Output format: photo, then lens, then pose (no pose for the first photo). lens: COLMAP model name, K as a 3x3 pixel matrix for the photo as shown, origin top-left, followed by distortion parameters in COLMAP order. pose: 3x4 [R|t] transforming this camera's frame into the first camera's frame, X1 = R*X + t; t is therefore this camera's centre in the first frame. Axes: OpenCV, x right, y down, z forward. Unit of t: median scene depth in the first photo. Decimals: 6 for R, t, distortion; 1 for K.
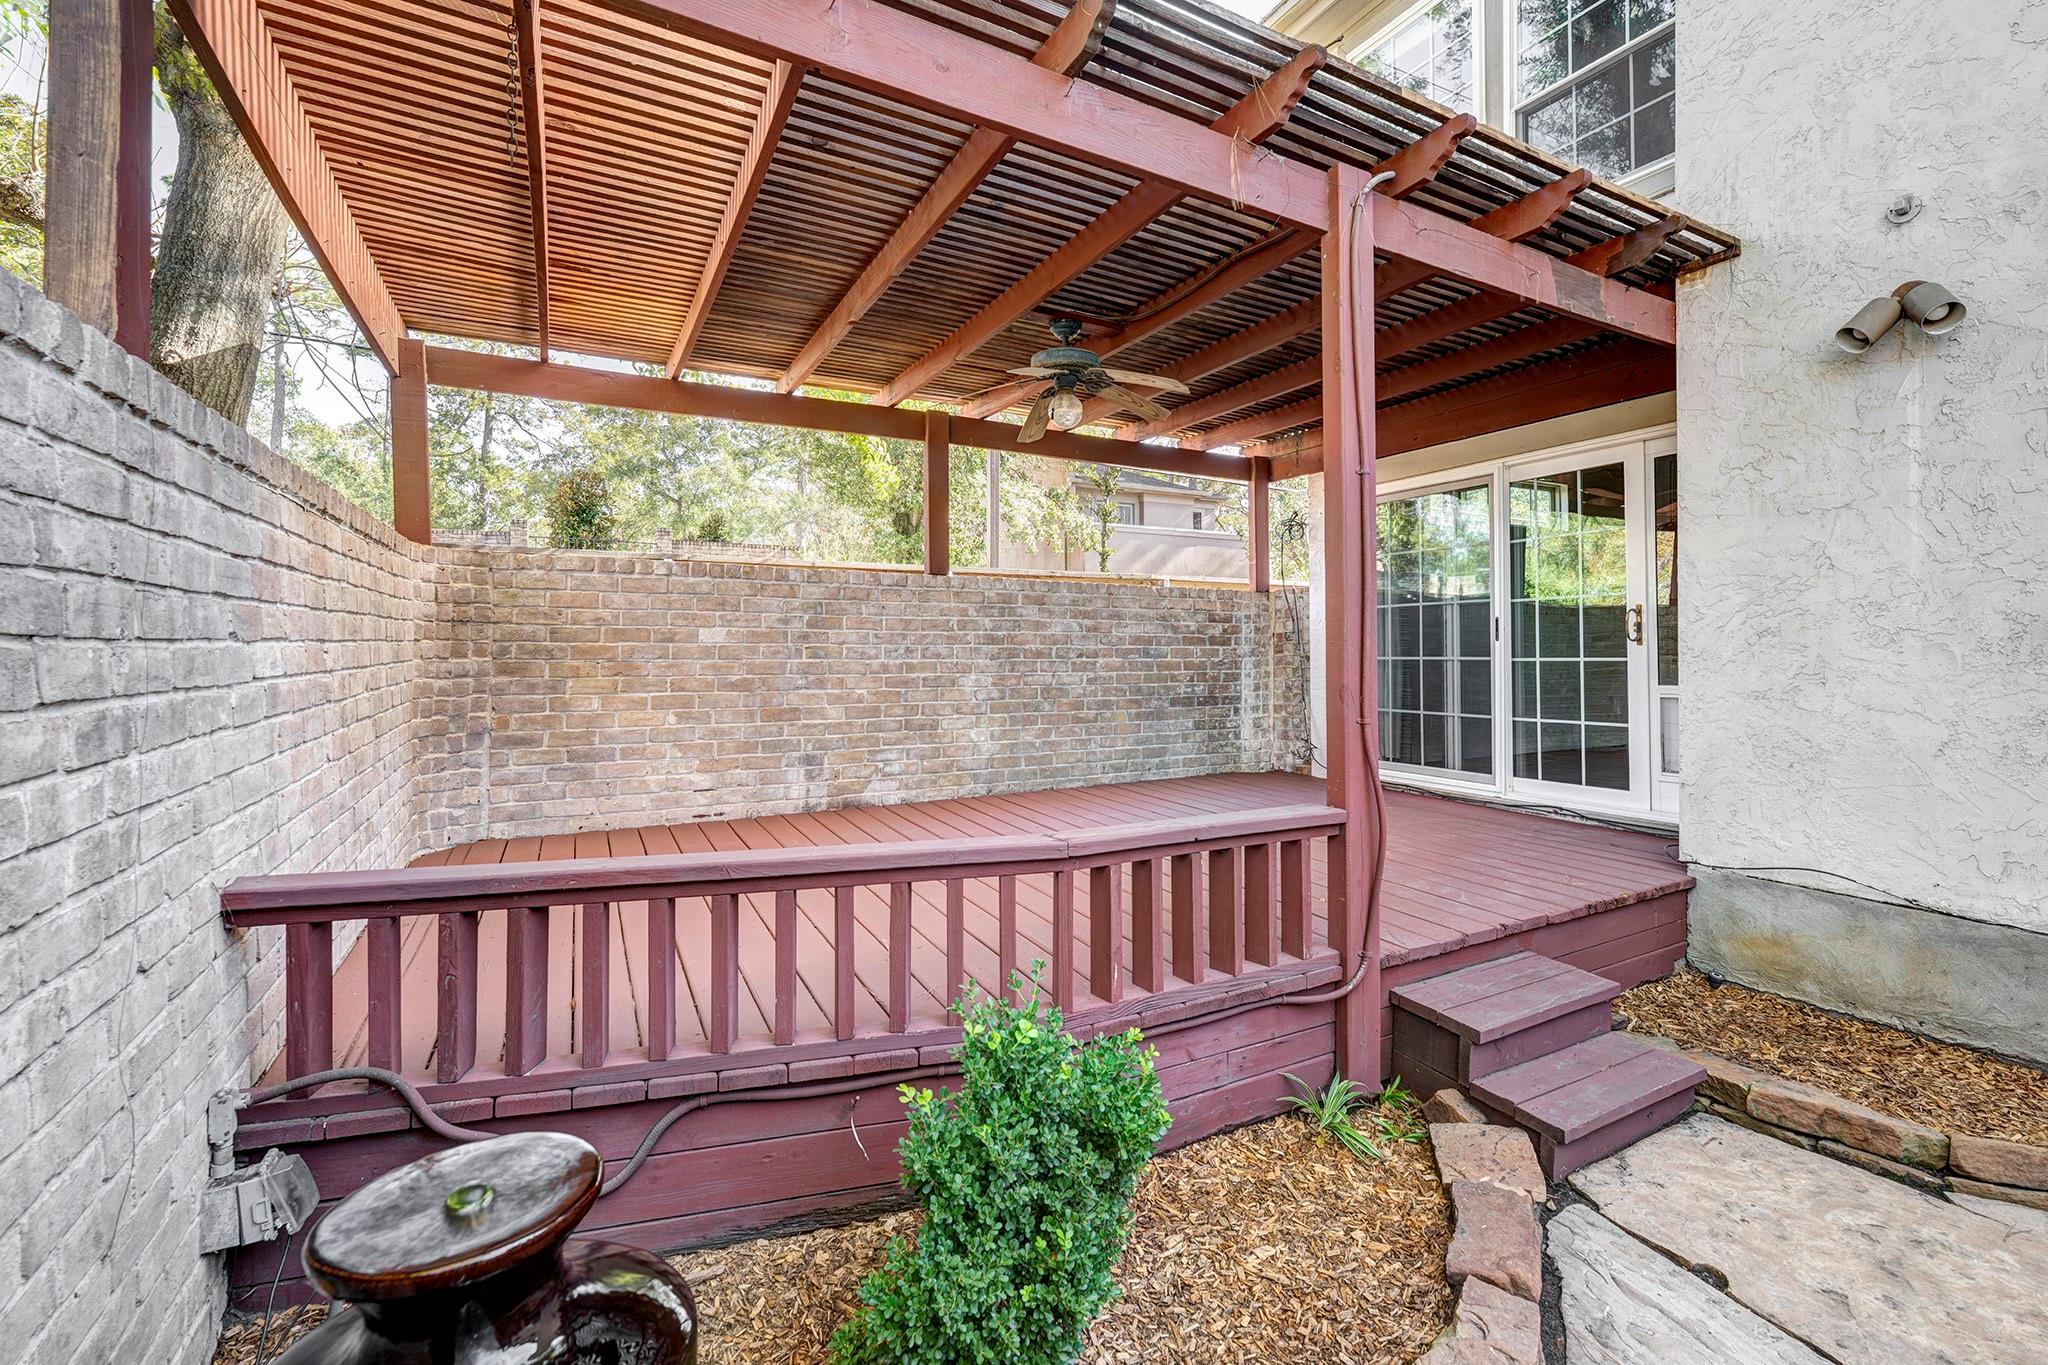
lens RADIAL K [[901.1, 0, 1100.0], [0, 901.1, 635.1], [0, 0, 1]] dist [-0.001625, -0.000065]
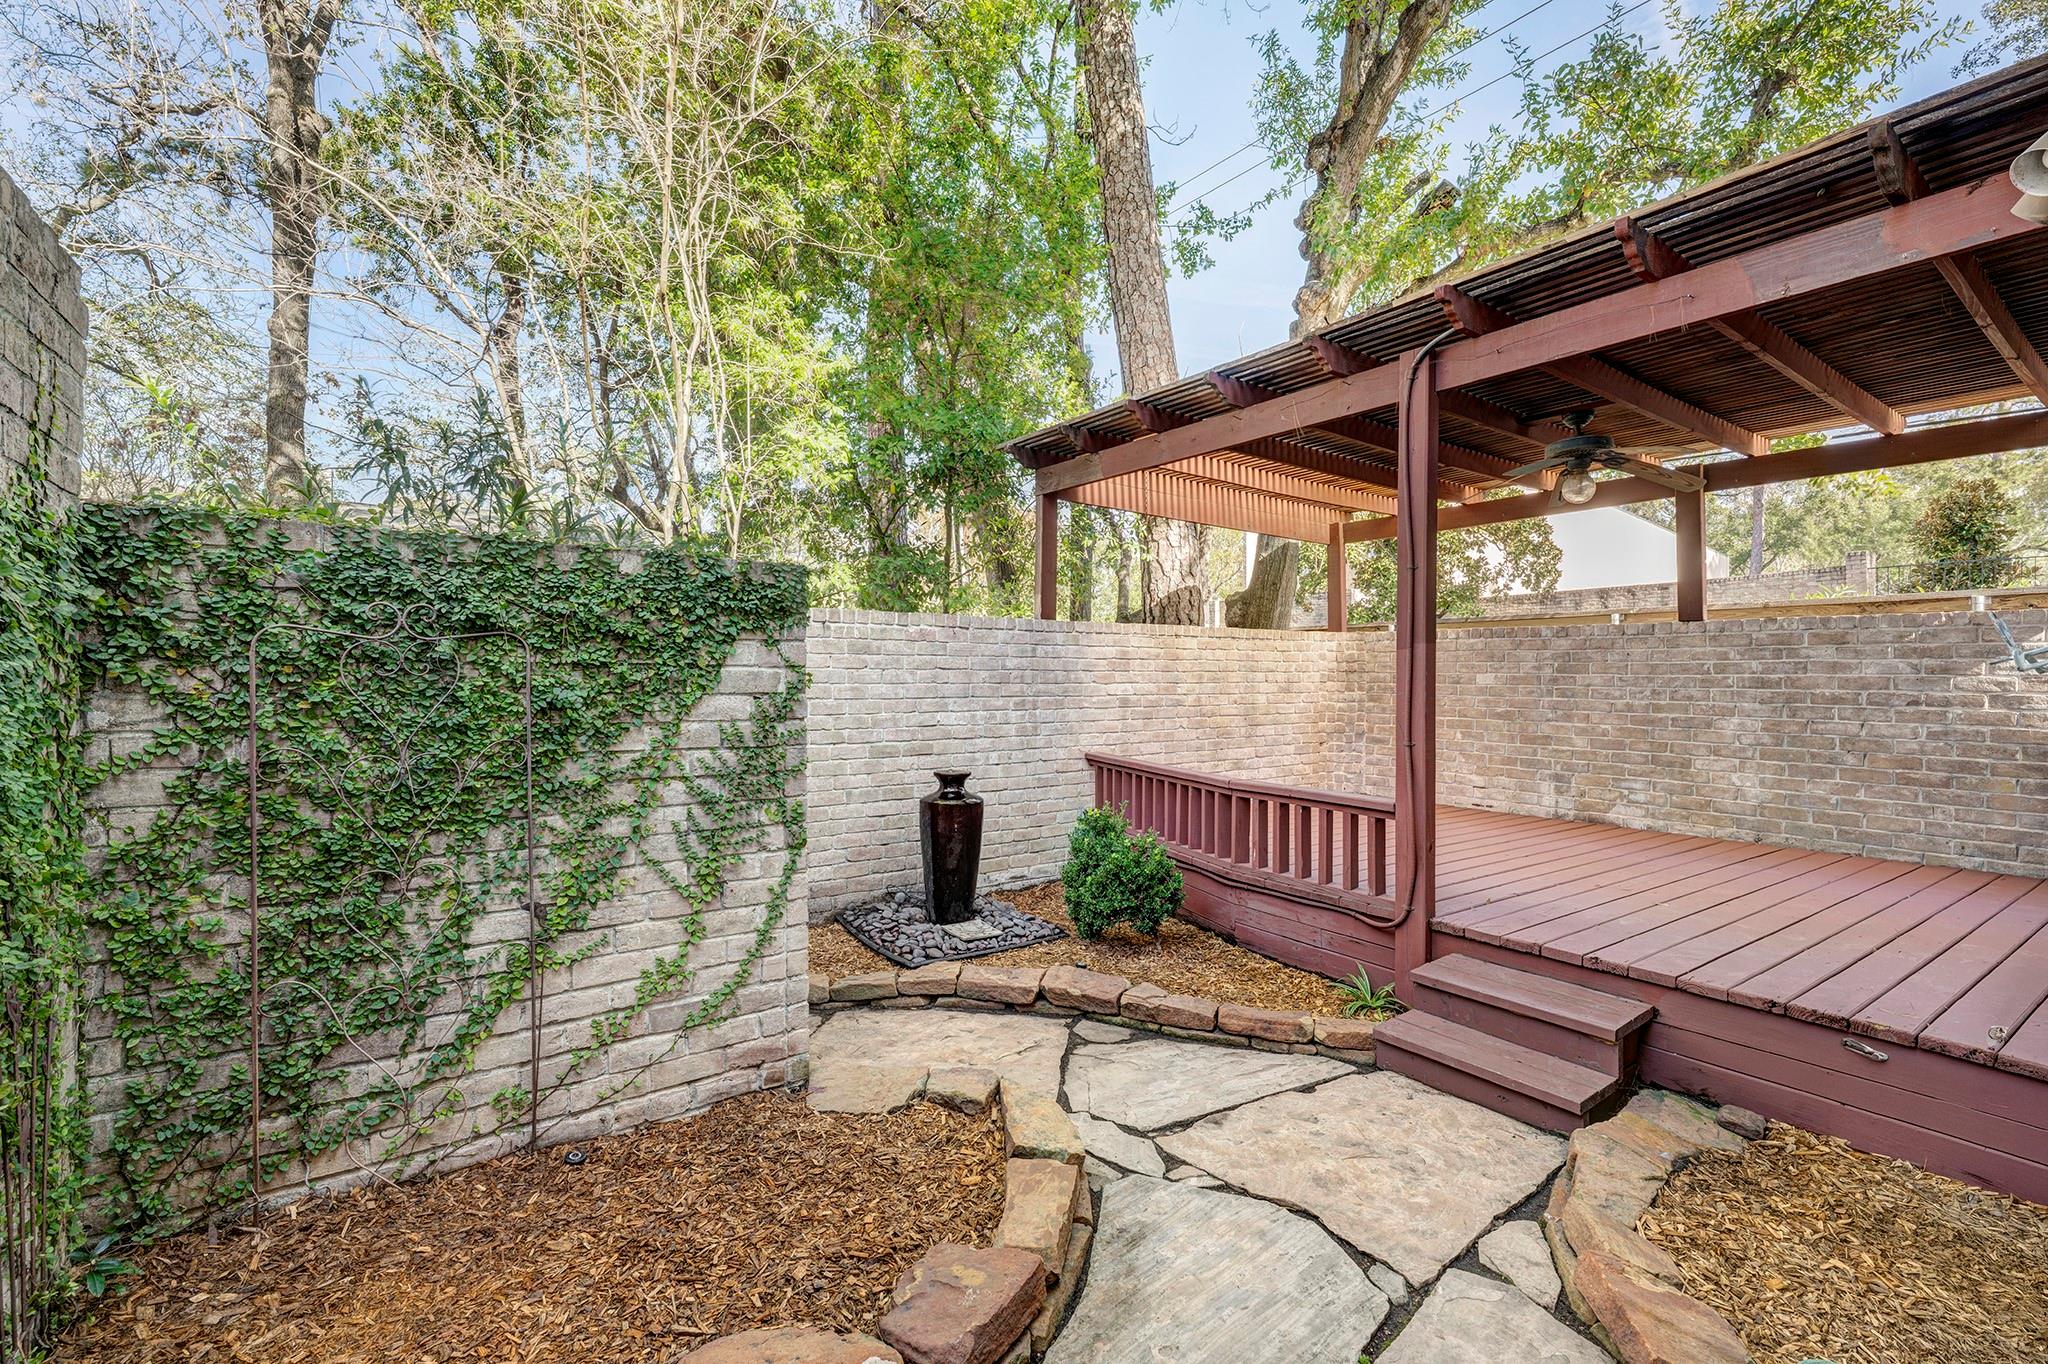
lens RADIAL K [[919.5, 0, 1035.8], [0, 919.5, 685.1], [0, 0, 1]] dist [0.002499, 0.000139]
pose [[0.095852, 0.008339, -0.995361, 0.894115], [0.005093, 0.999948, 0.008868, -0.006197], [0.995383, -0.005919, 0.095805, 0.151278]]
